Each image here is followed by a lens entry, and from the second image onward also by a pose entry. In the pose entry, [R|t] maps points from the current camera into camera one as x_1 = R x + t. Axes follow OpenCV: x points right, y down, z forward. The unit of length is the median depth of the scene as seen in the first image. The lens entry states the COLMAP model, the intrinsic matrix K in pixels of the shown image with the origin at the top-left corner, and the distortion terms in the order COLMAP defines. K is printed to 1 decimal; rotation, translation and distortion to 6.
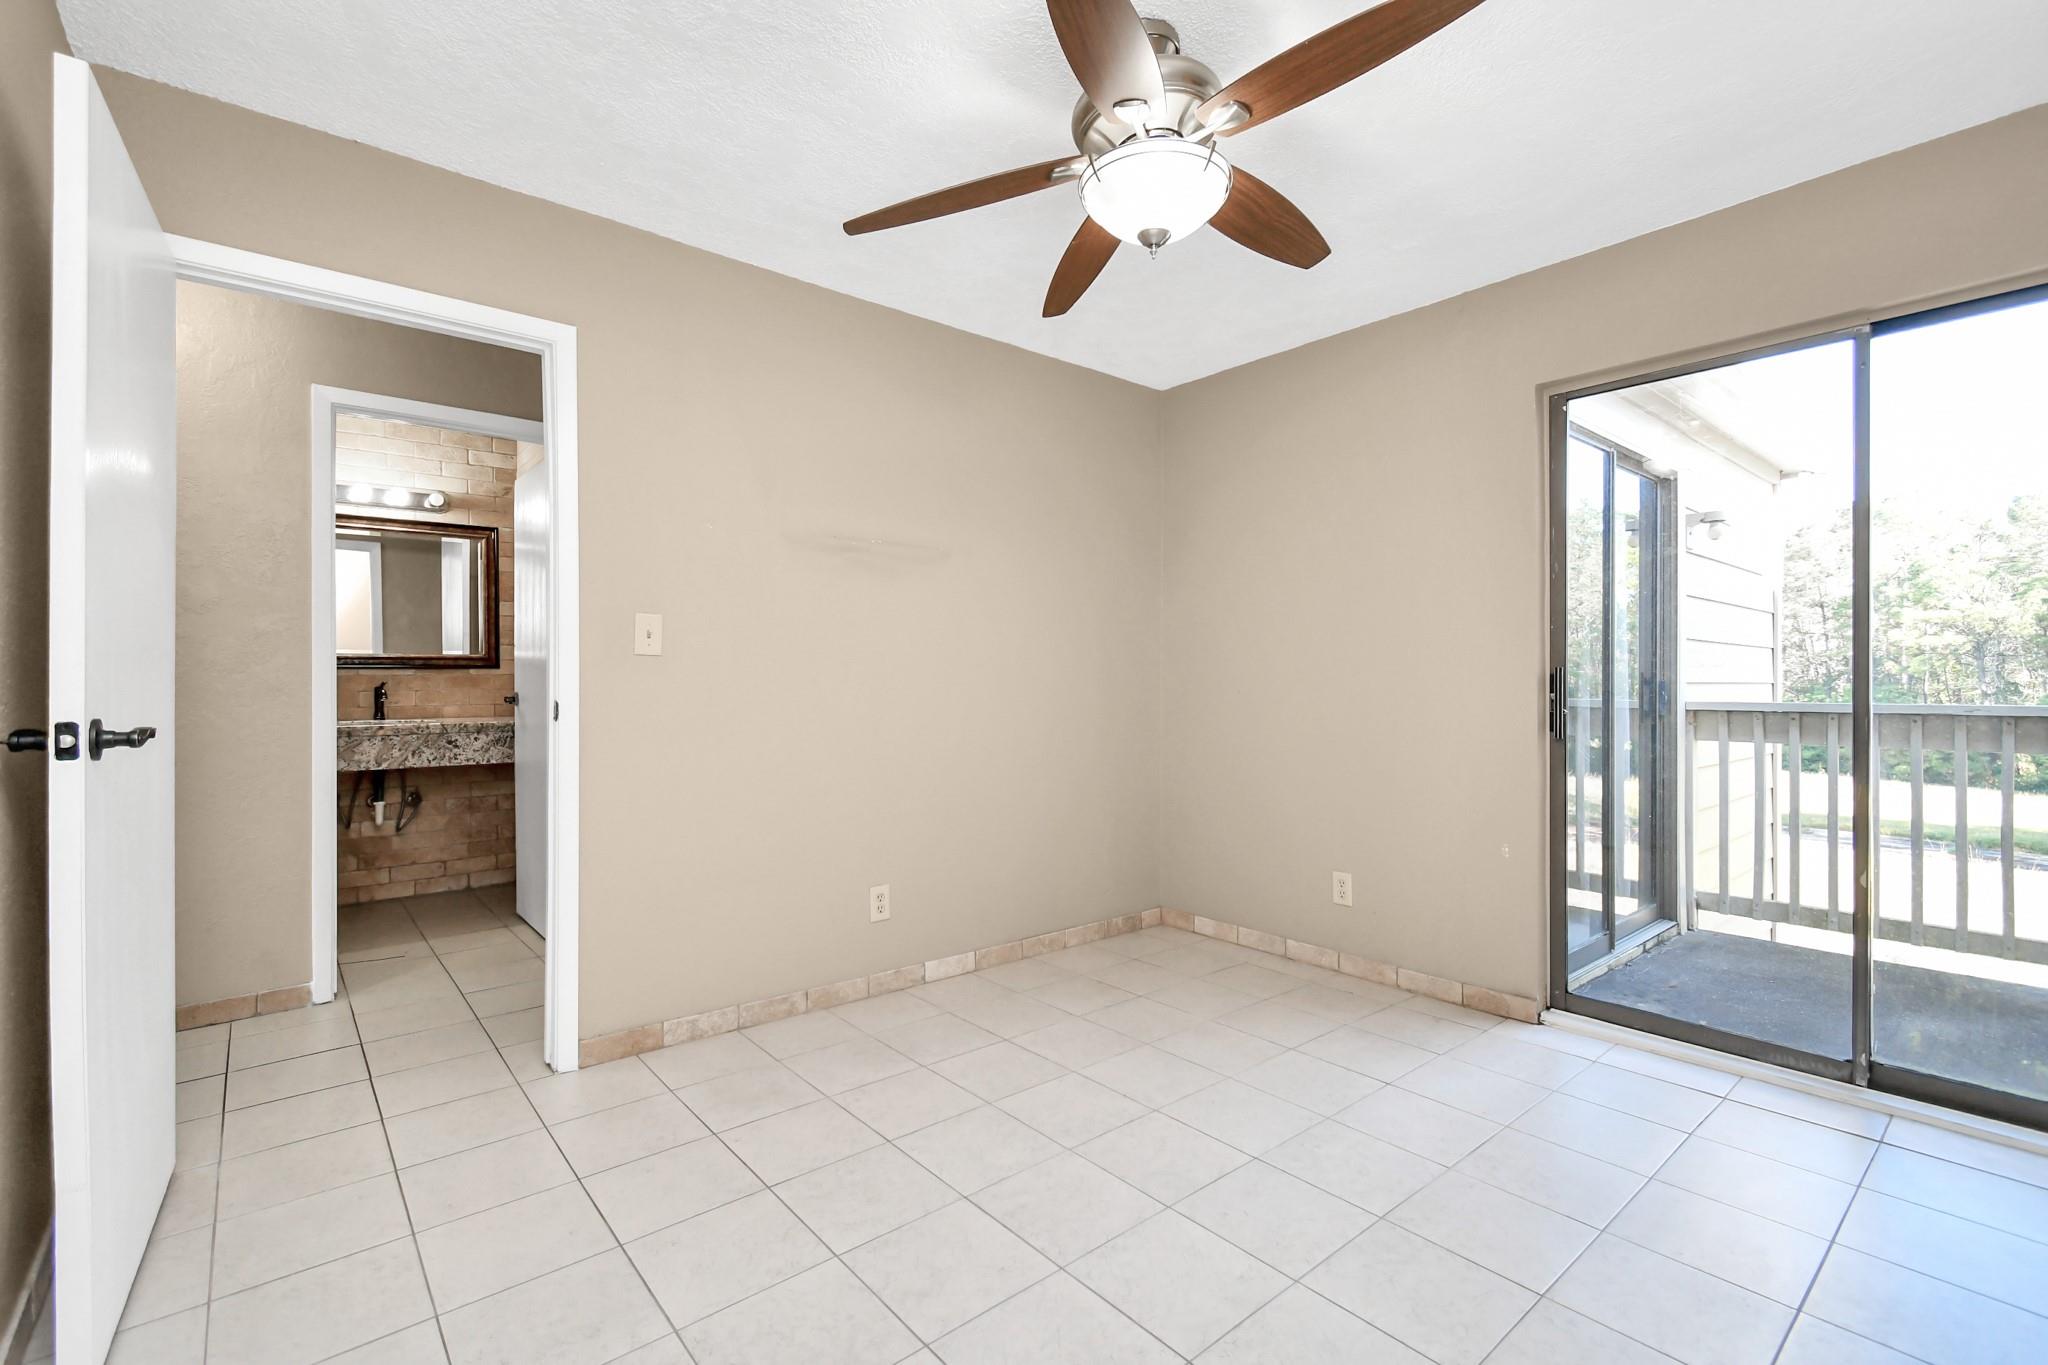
lens RADIAL K [[905.0, 0, 1038.8], [0, 905.0, 699.4], [0, 0, 1]] dist [0.009467, -0.004446]
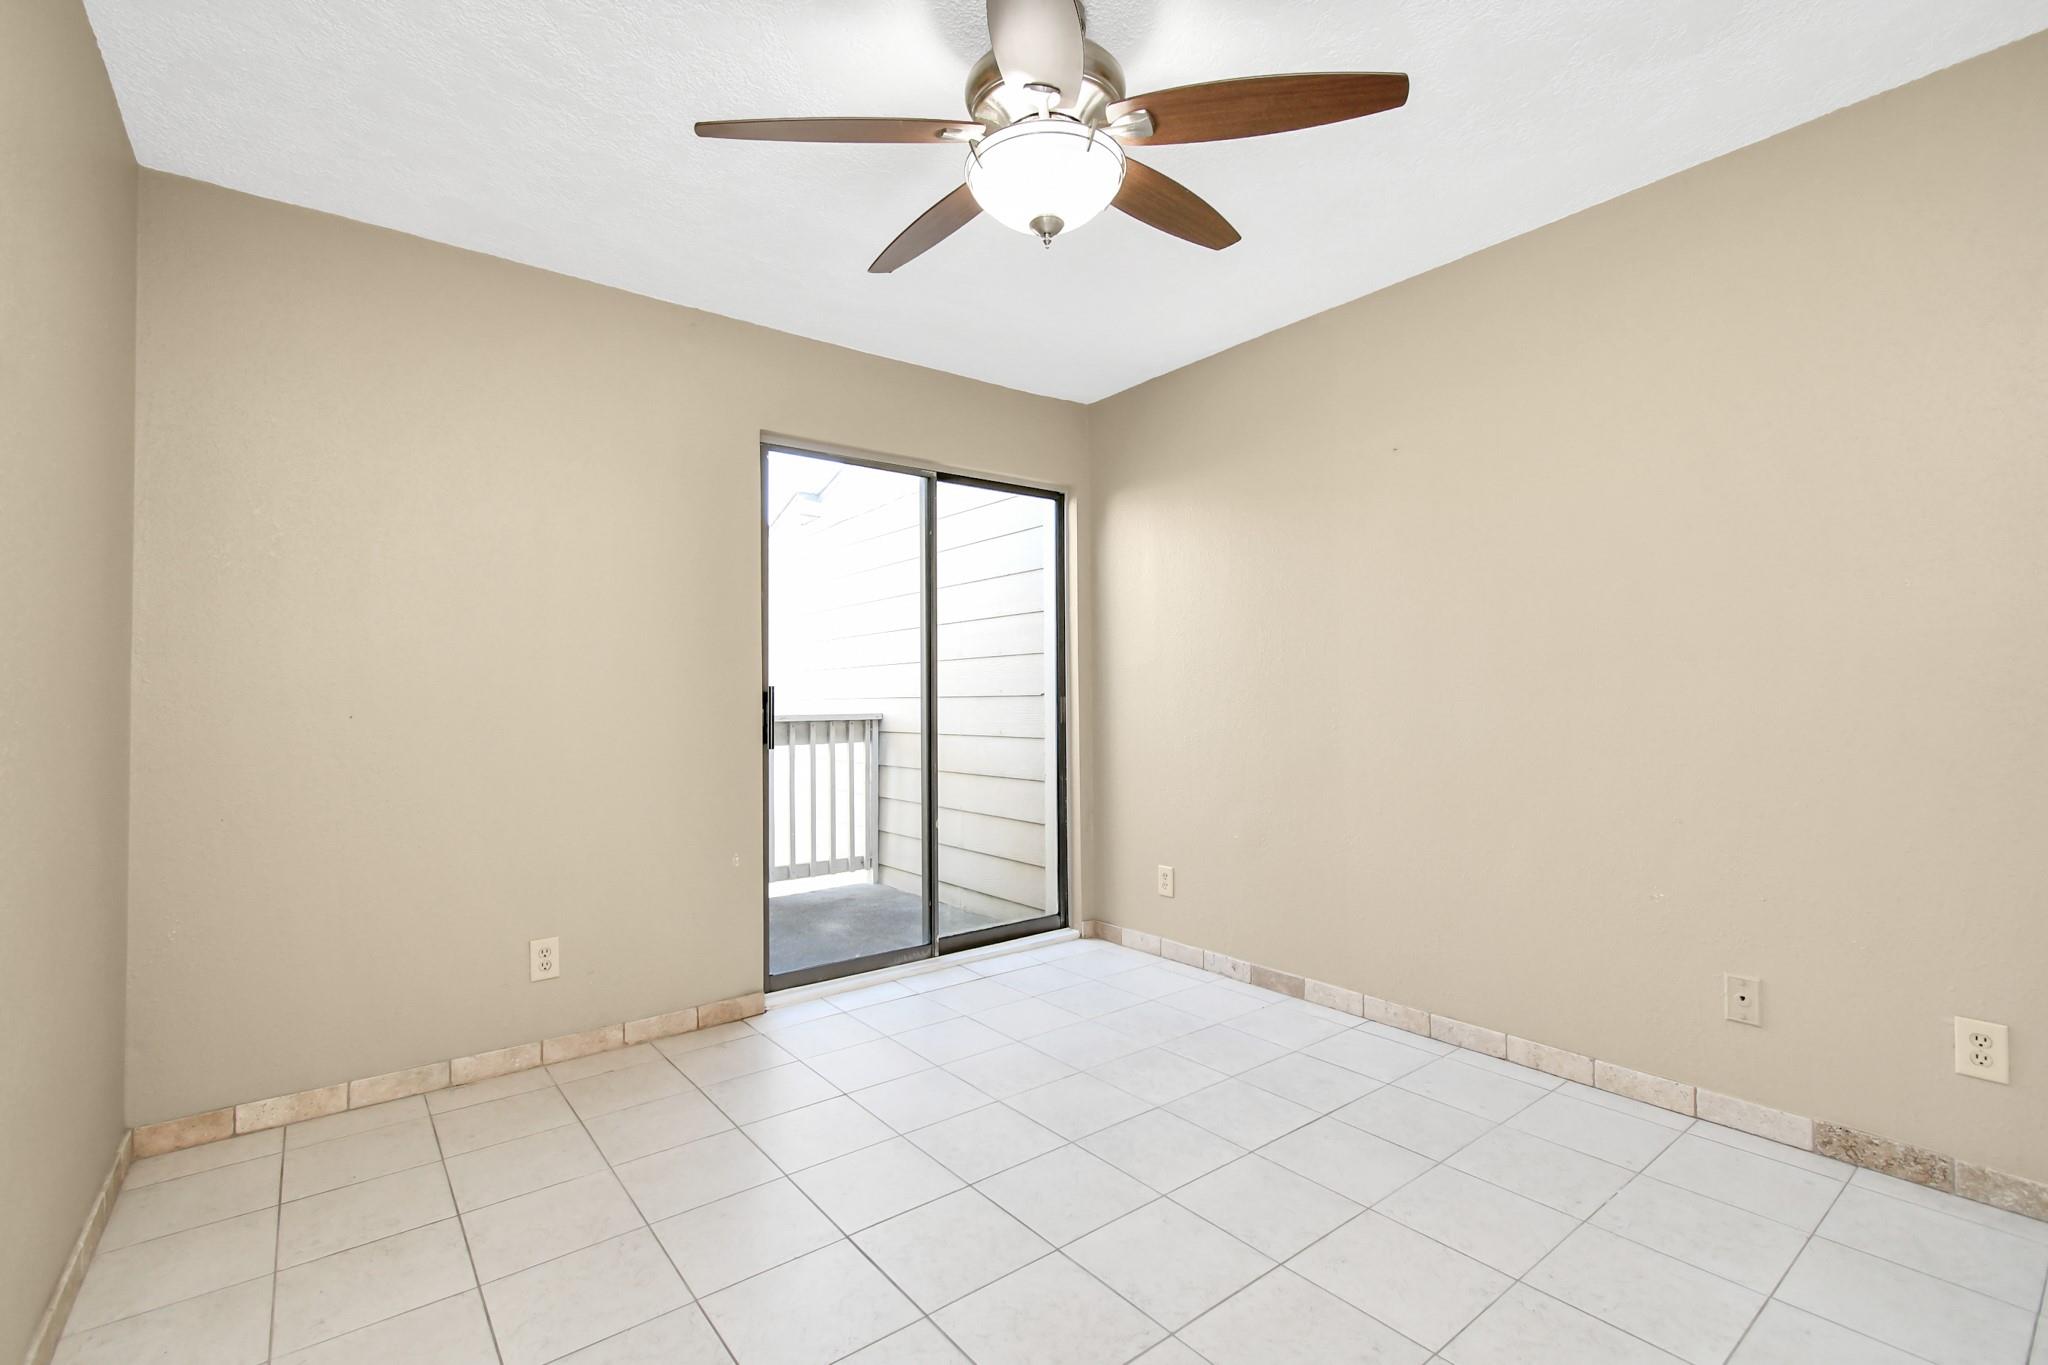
lens RADIAL K [[905.0, 0, 1005.4], [0, 905.0, 687.5], [0, 0, 1]] dist [0.009467, -0.004446]
pose [[0.040981, 0.018692, 0.998985, -0.522432], [0.029537, 0.999365, -0.019911, -0.000580], [-0.998723, 0.030323, 0.040403, 0.649662]]
